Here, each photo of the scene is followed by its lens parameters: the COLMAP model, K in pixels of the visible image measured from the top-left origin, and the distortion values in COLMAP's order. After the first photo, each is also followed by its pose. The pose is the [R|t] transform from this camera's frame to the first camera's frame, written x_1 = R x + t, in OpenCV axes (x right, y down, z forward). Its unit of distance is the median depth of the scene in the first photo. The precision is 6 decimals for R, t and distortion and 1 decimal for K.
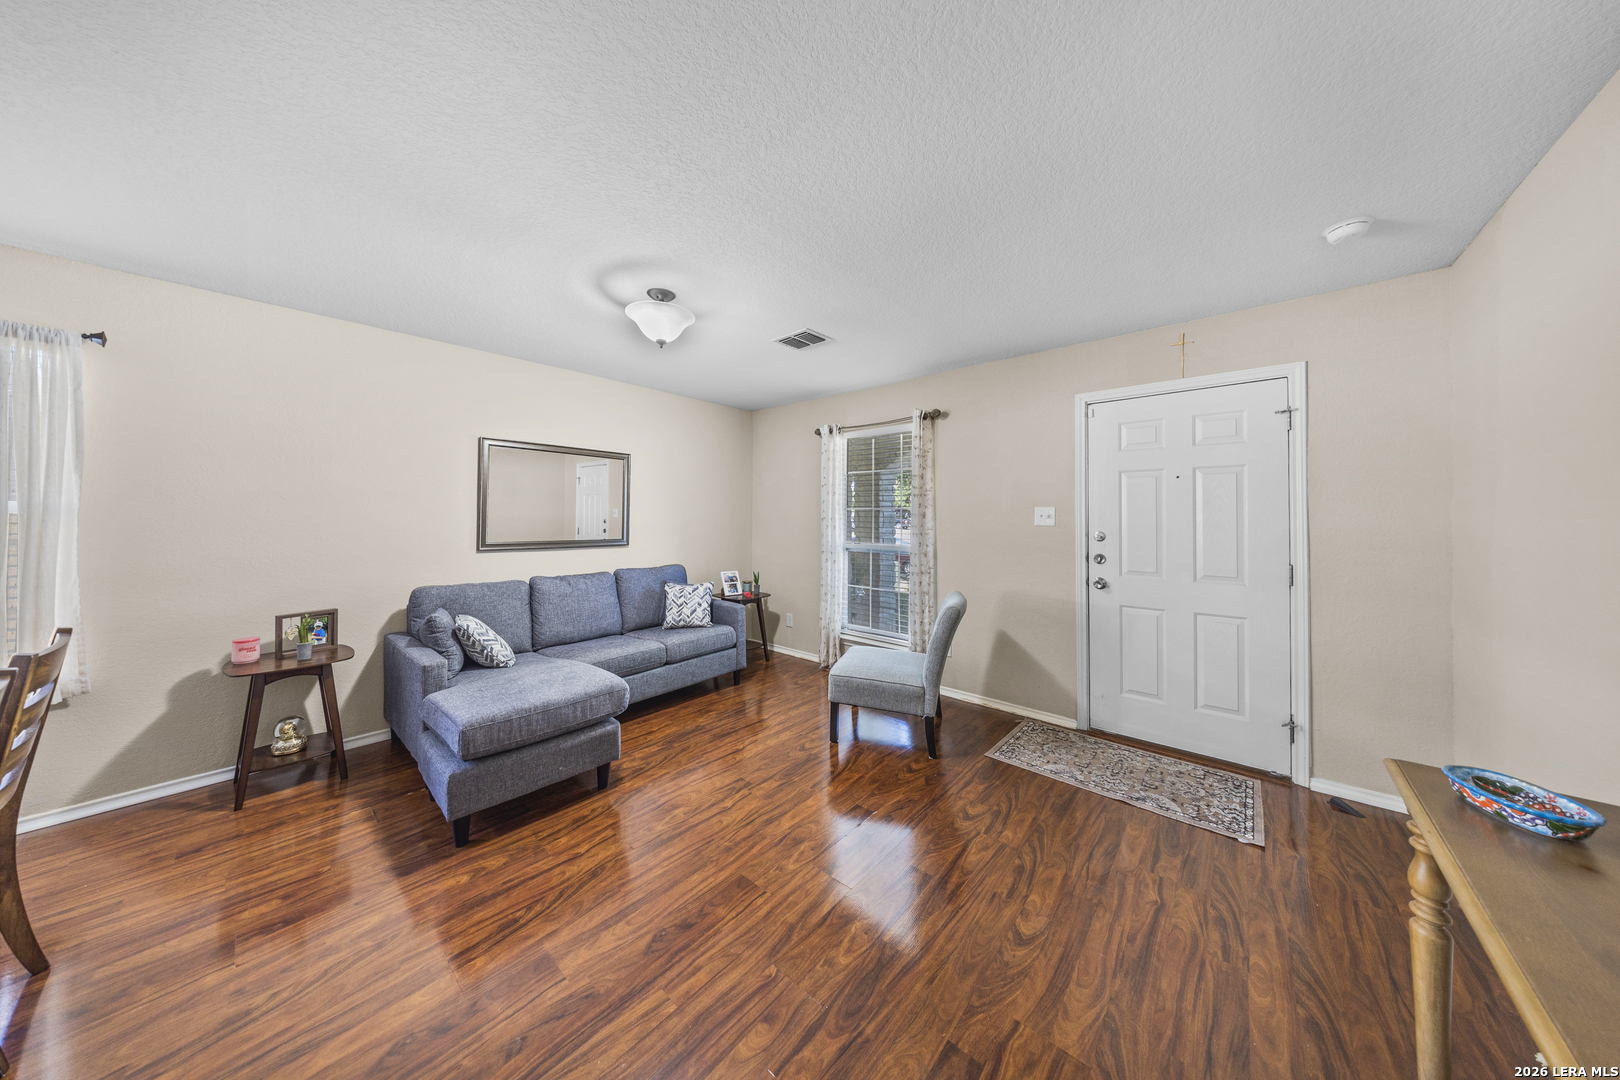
lens RADIAL K [[496.5, 0, 809.2], [0, 496.5, 496.0], [0, 0, 1]] dist [-0.024174, 0.000002]
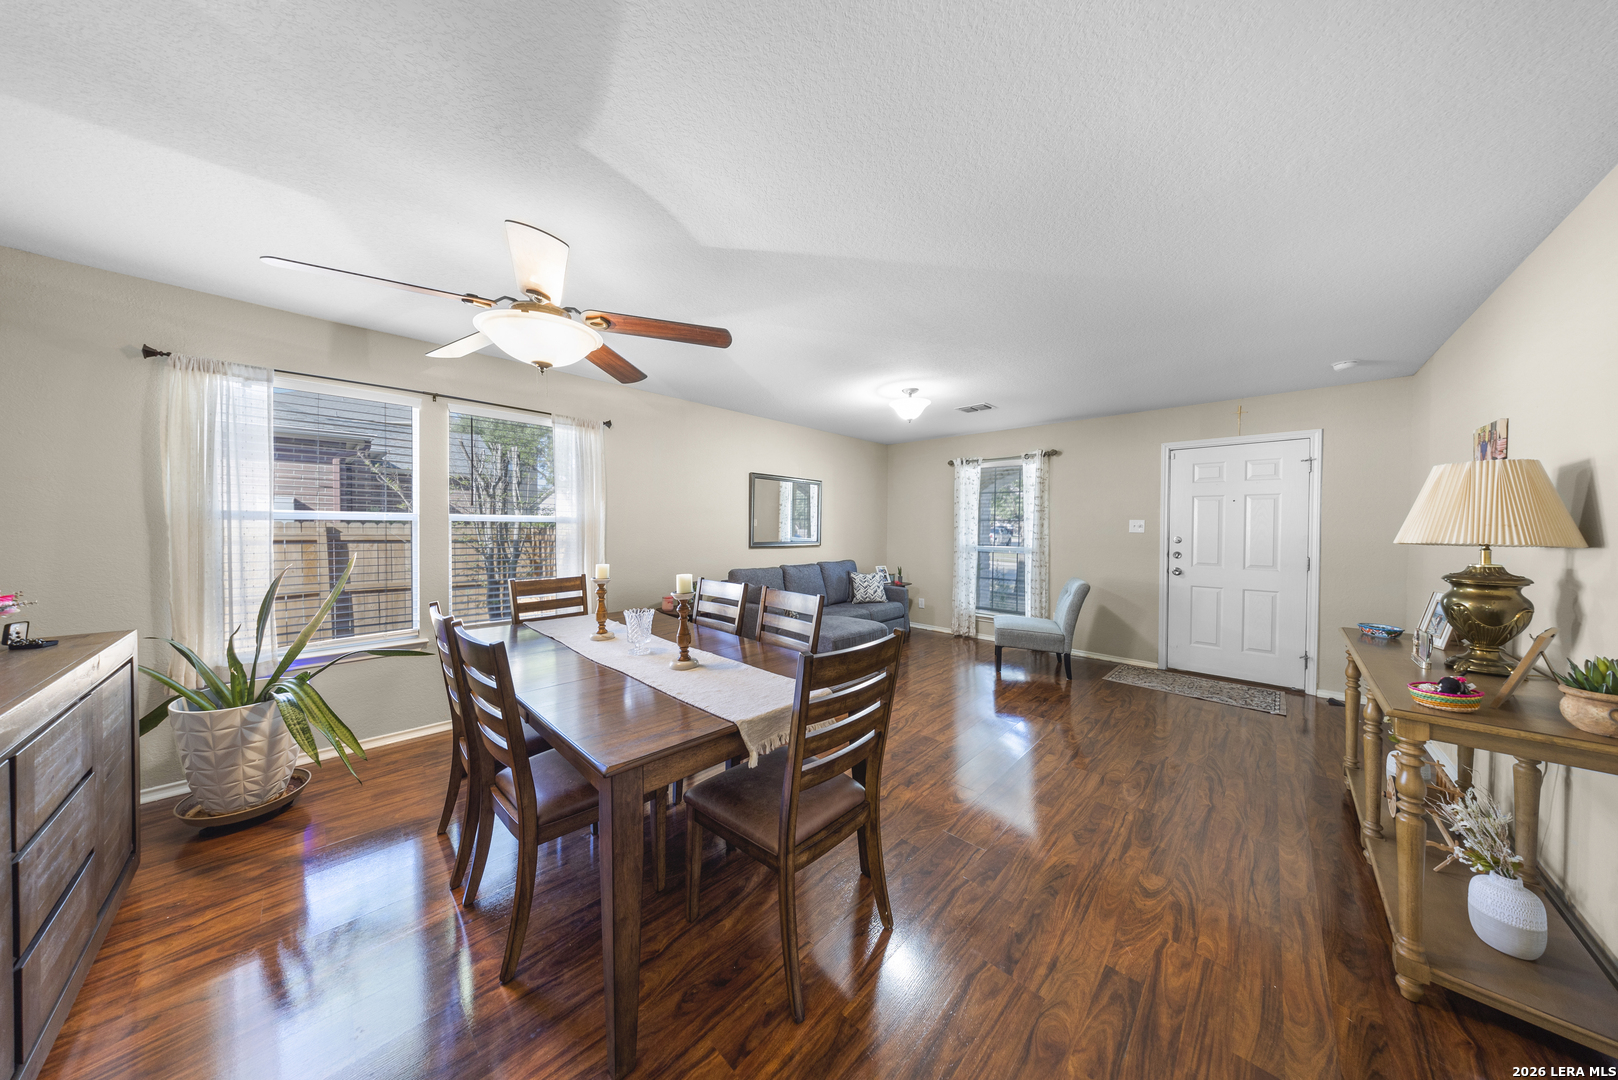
lens RADIAL K [[495.6, 0, 819.0], [0, 495.6, 515.4], [0, 0, 1]] dist [-0.014708, 0.003253]
pose [[0.999591, 0.007468, -0.027600, -0.449813], [-0.006789, 0.999674, 0.024608, -0.021998], [0.027774, -0.024410, 0.999316, -0.515131]]
